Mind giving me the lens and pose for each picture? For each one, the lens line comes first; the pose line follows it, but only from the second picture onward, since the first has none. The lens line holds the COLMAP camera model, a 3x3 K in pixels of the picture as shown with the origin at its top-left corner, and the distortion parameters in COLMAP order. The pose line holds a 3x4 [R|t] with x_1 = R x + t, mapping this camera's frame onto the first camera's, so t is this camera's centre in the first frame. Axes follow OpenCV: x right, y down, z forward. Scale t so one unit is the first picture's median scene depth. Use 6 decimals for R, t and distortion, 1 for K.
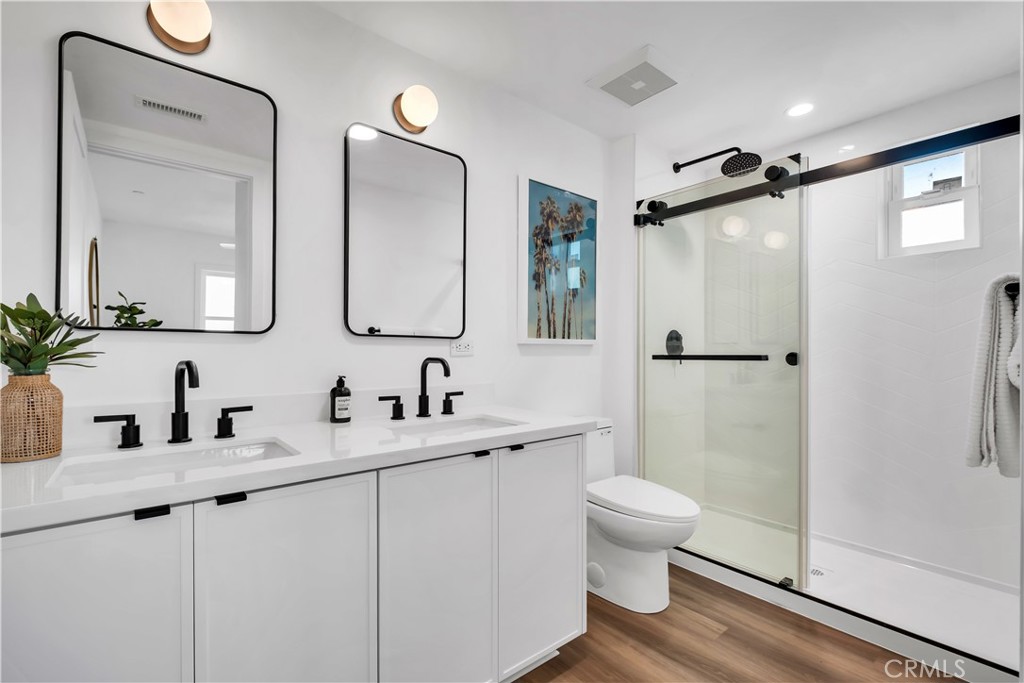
lens RADIAL K [[448.2, 0, 510.6], [0, 448.2, 346.3], [0, 0, 1]] dist [0.000056, -0.000087]
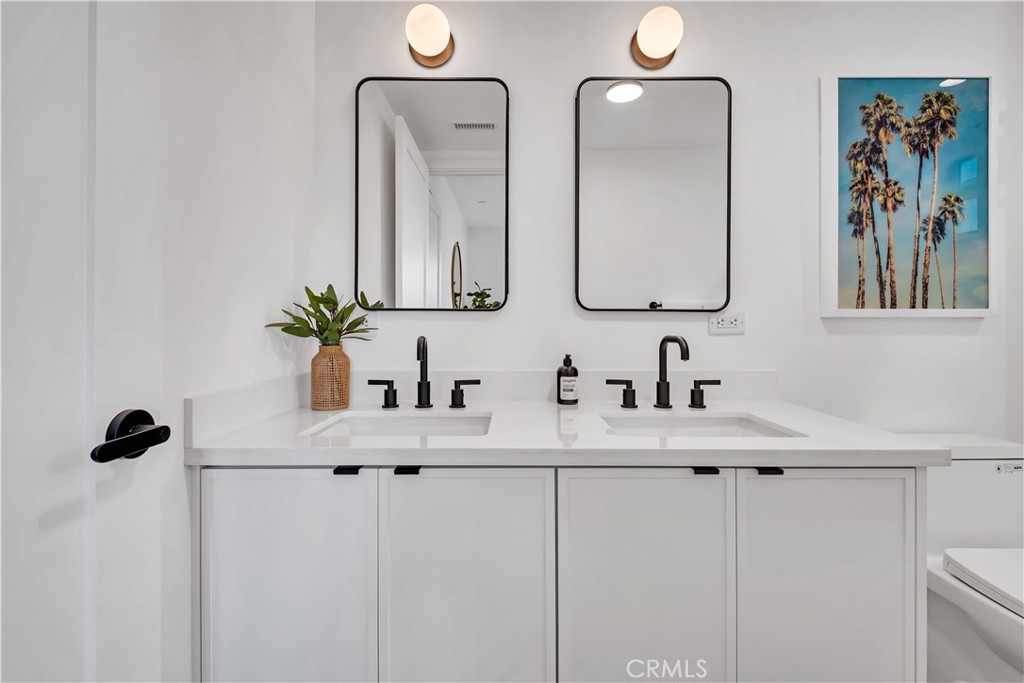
lens RADIAL K [[478.2, 0, 511.6], [0, 478.2, 321.6], [0, 0, 1]] dist [-0.001350, -0.000356]
pose [[0.772669, -0.008782, -0.634749, 0.112300], [0.006211, 0.999961, -0.006274, 0.002635], [0.634779, 0.000905, 0.772693, 0.111430]]
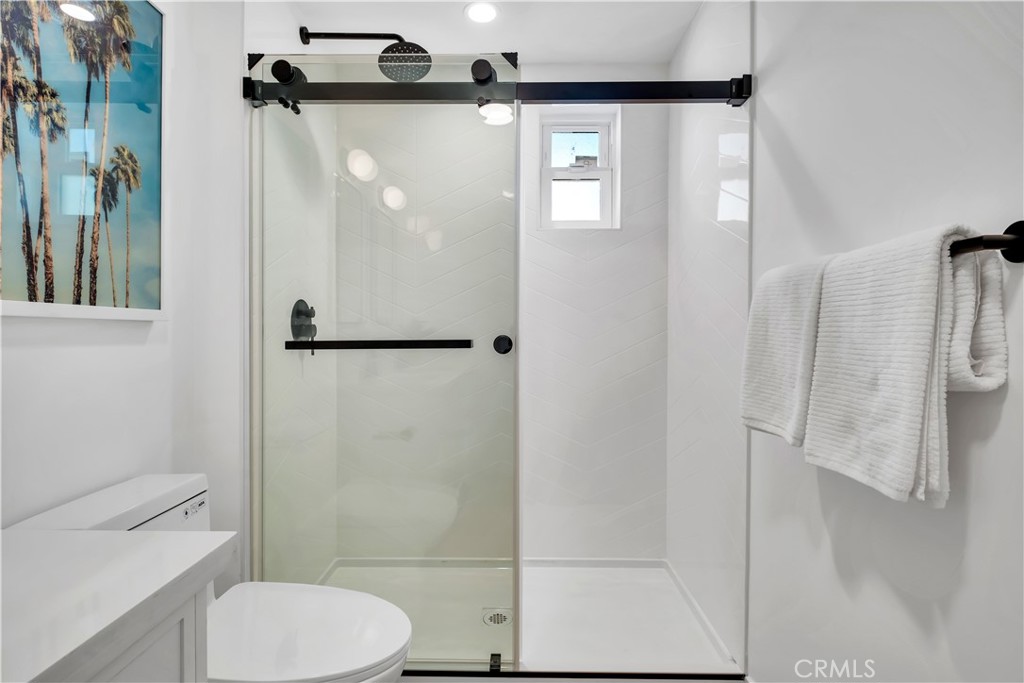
lens RADIAL K [[513.2, 0, 507.3], [0, 513.2, 336.4], [0, 0, 1]] dist [-0.000168, 0.001130]
pose [[0.646335, -0.005299, 0.763035, 0.014906], [-0.005945, 0.999911, 0.011980, 0.004467], [-0.763031, -0.012279, 0.646246, 0.414955]]
